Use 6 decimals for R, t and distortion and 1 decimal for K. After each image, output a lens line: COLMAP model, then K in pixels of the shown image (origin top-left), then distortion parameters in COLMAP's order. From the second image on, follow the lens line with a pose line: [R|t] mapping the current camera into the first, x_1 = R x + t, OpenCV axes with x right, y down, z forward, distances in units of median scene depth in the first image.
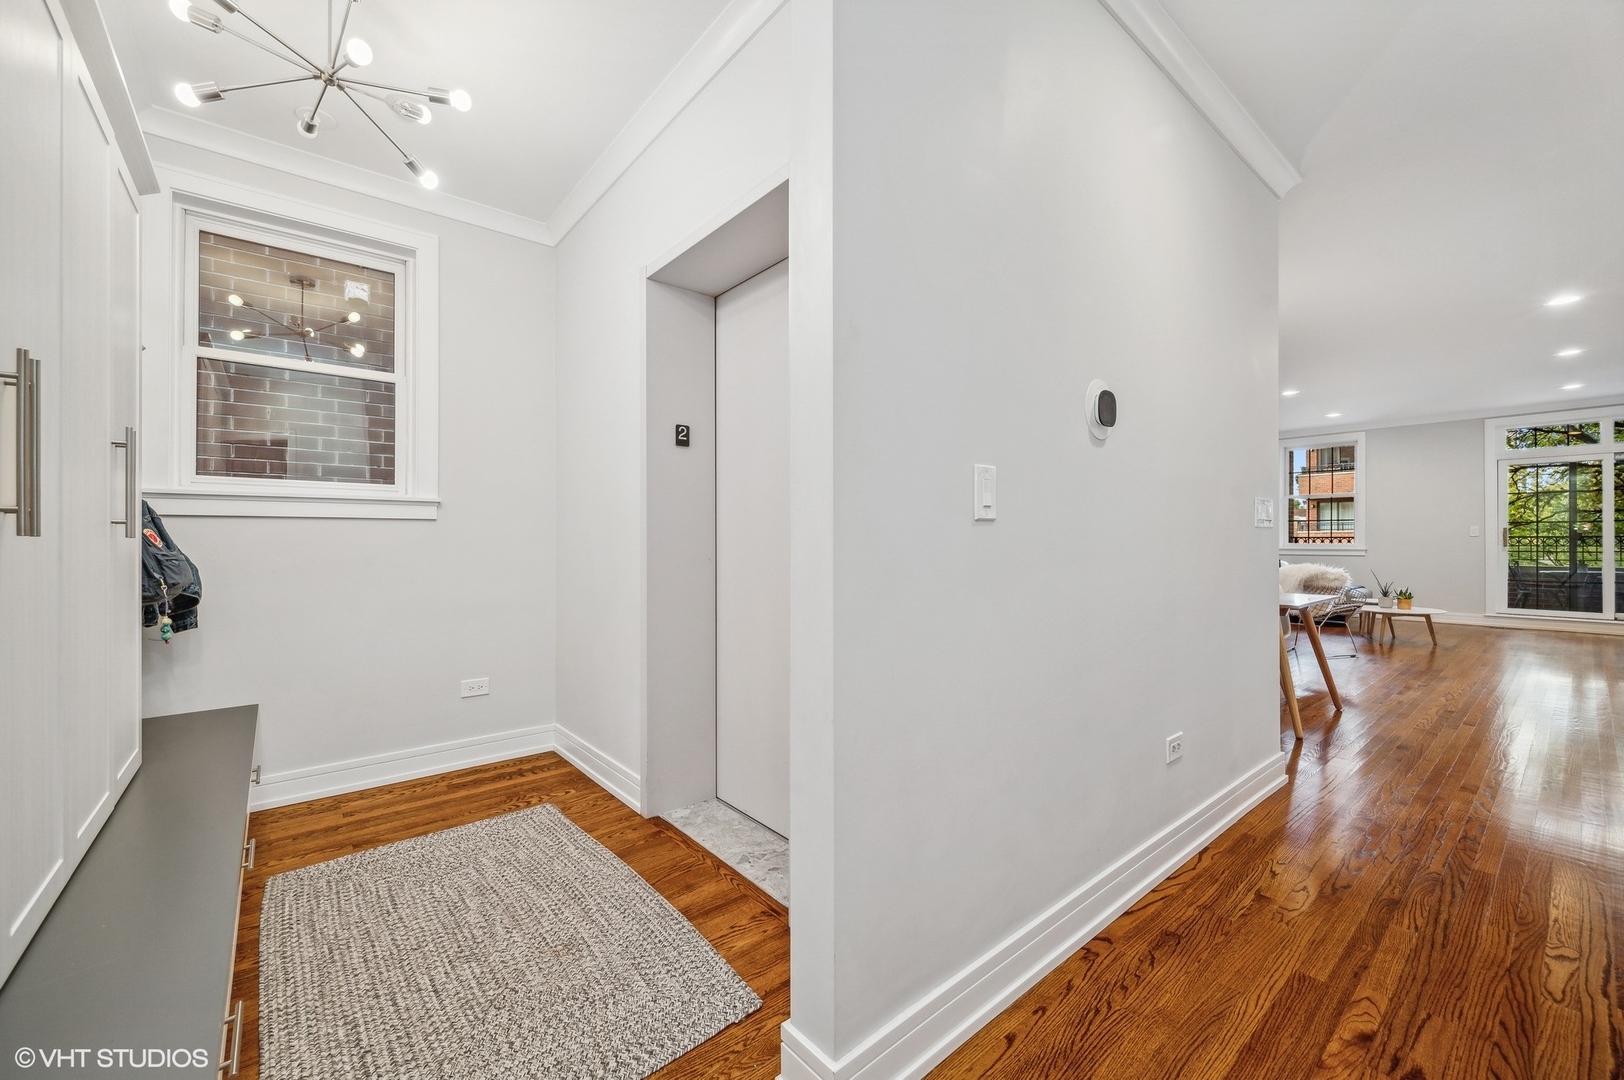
lens RADIAL K [[642.7, 0, 811.8], [0, 642.7, 537.7], [0, 0, 1]] dist [-0.000911, 0.000303]
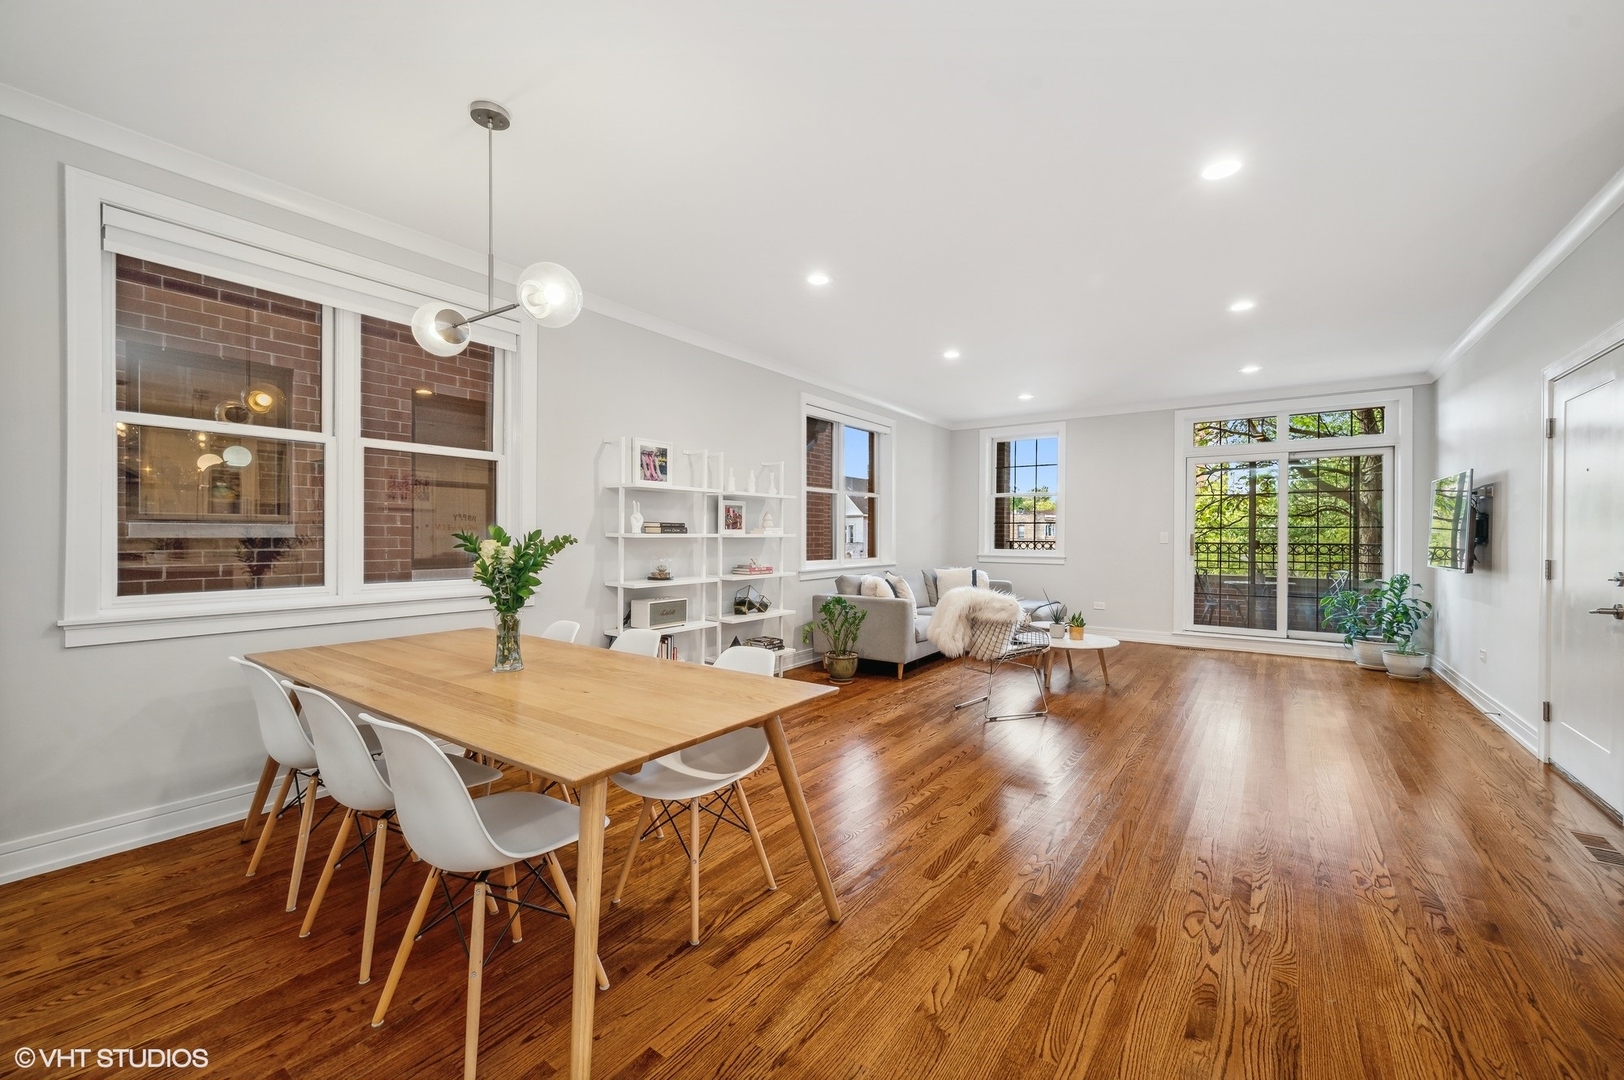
lens RADIAL K [[642.7, 0, 811.8], [0, 642.7, 537.7], [0, 0, 1]] dist [-0.000911, 0.000303]
pose [[0.967688, 0.001040, 0.252147, 0.361226], [-0.001845, 0.999994, 0.002954, -0.011546], [-0.252143, -0.003324, 0.967684, 0.285442]]
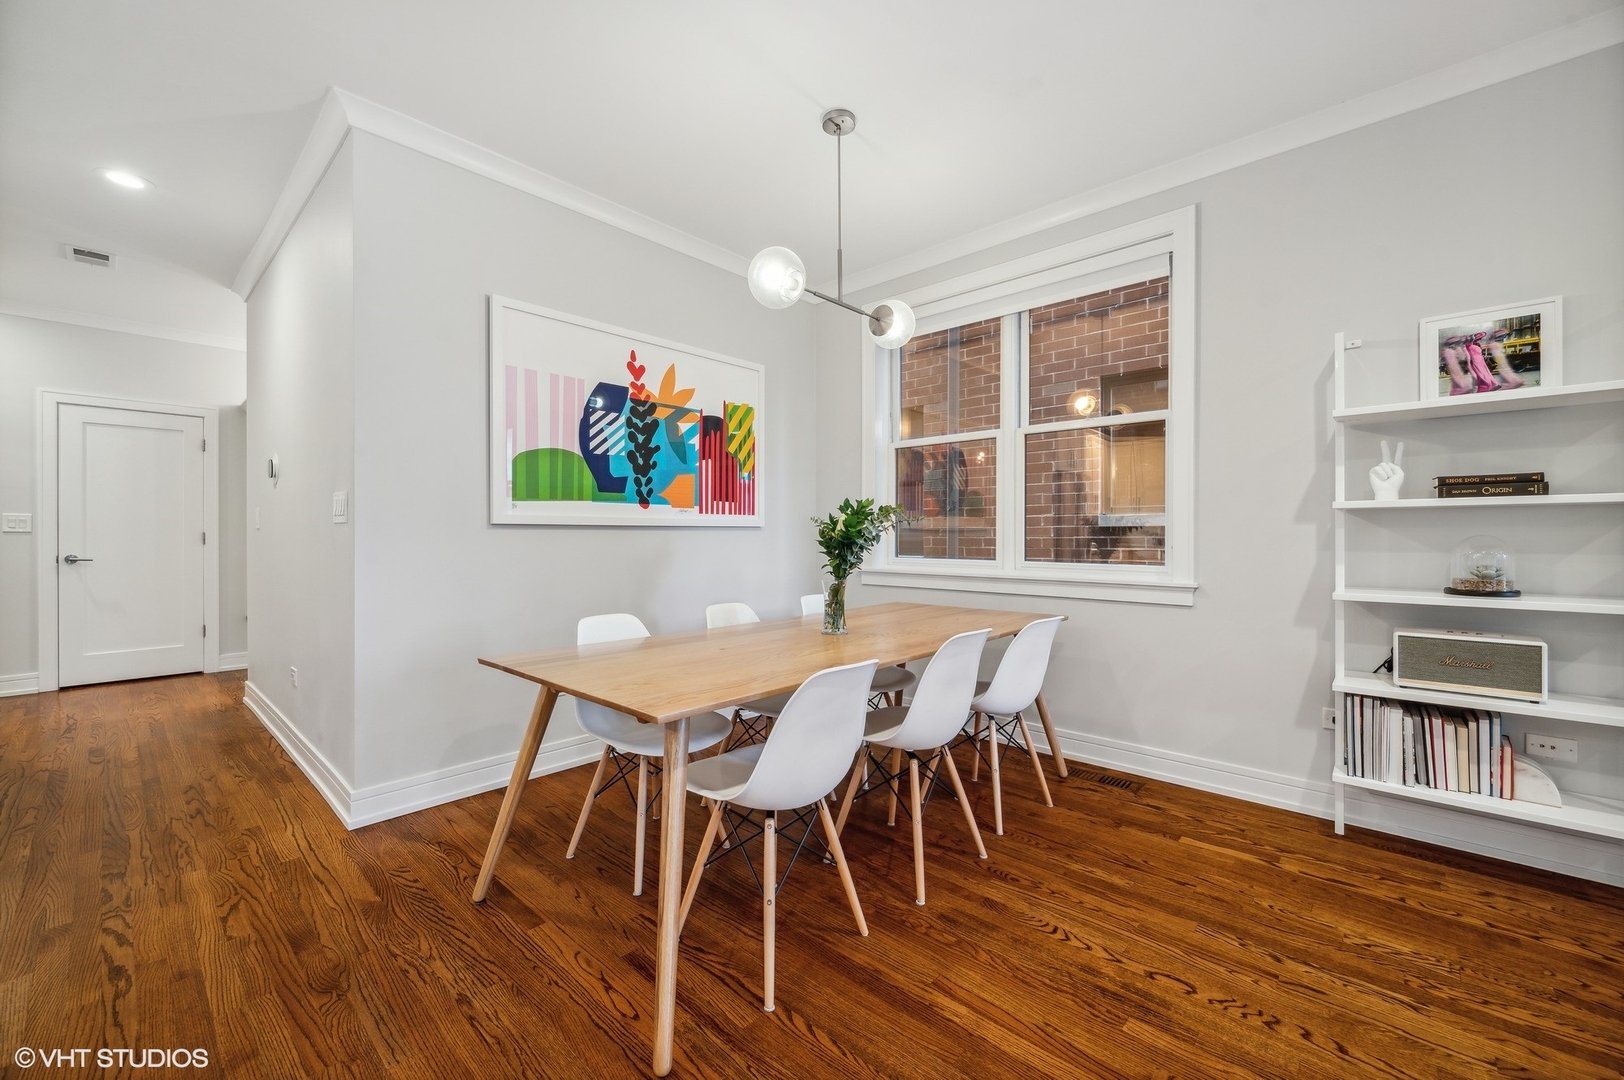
lens RADIAL K [[642.7, 0, 811.8], [0, 642.7, 537.7], [0, 0, 1]] dist [-0.000911, 0.000303]
pose [[0.136729, 0.001710, -0.990607, 0.606754], [-0.002345, 0.999996, 0.001403, 0.003382], [0.990606, 0.002131, 0.136732, 0.548630]]
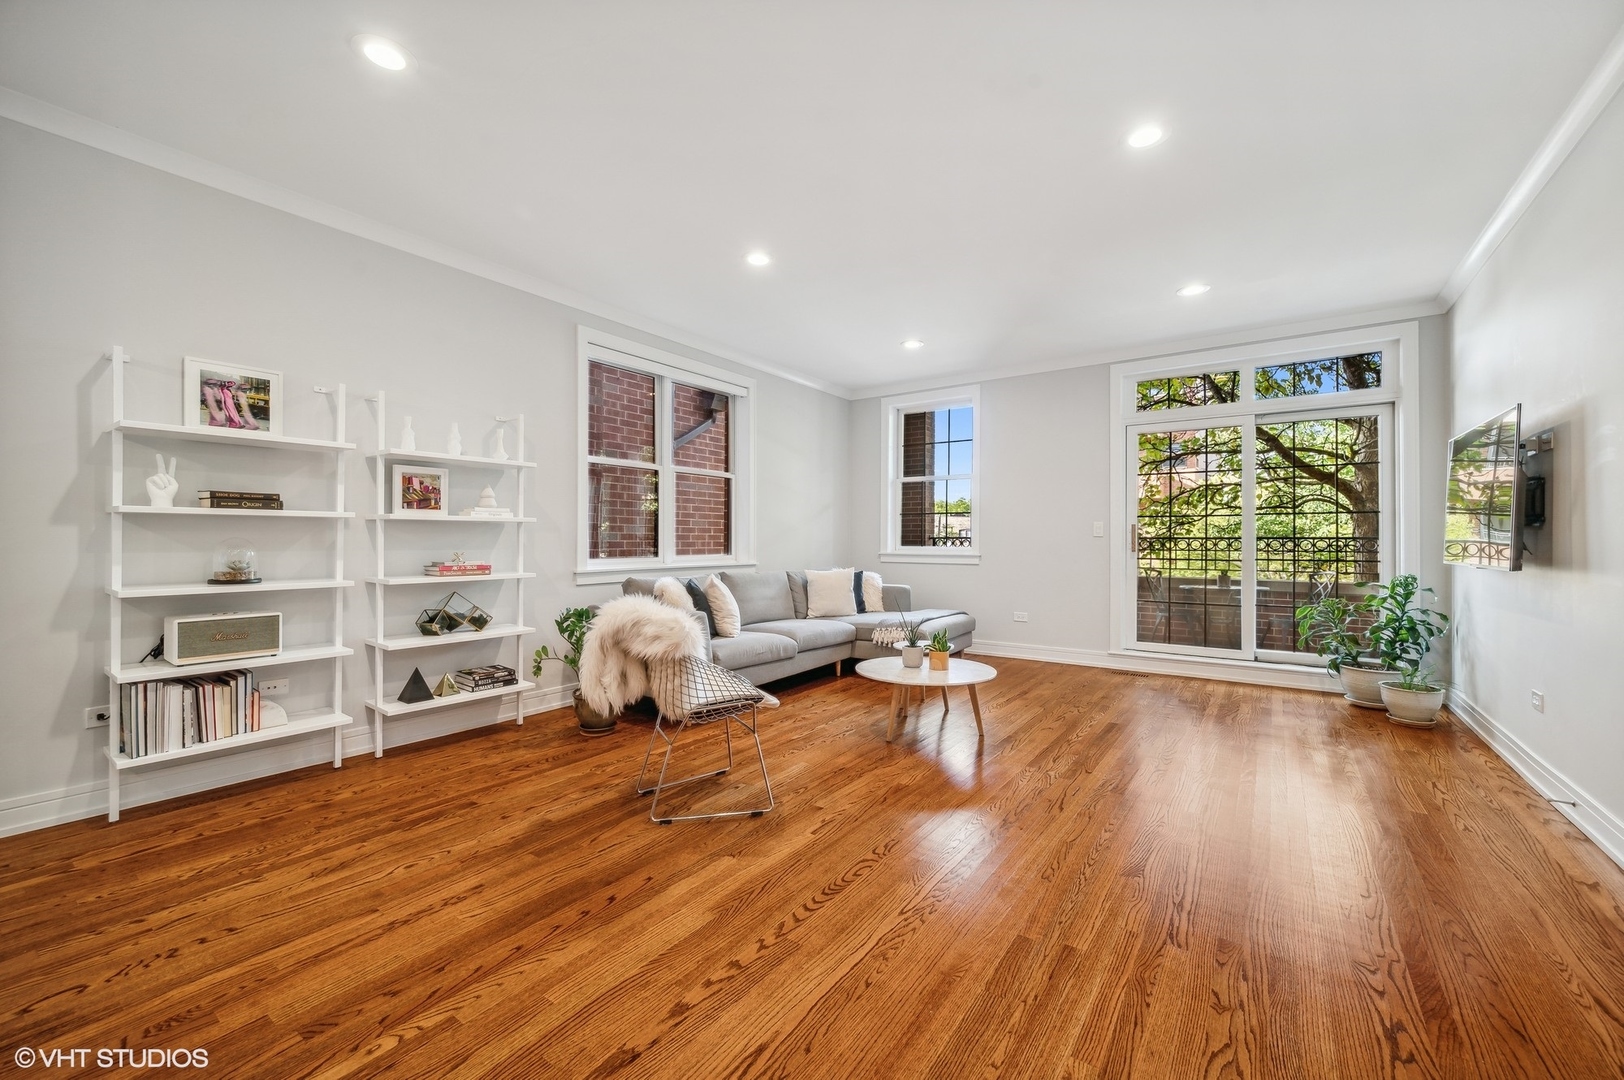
lens RADIAL K [[642.7, 0, 811.8], [0, 642.7, 537.7], [0, 0, 1]] dist [-0.000911, 0.000303]
pose [[0.967479, 0.001810, 0.252945, 0.595476], [-0.000461, 0.999985, -0.005393, 0.003861], [-0.252951, 0.005100, 0.967466, 0.440379]]
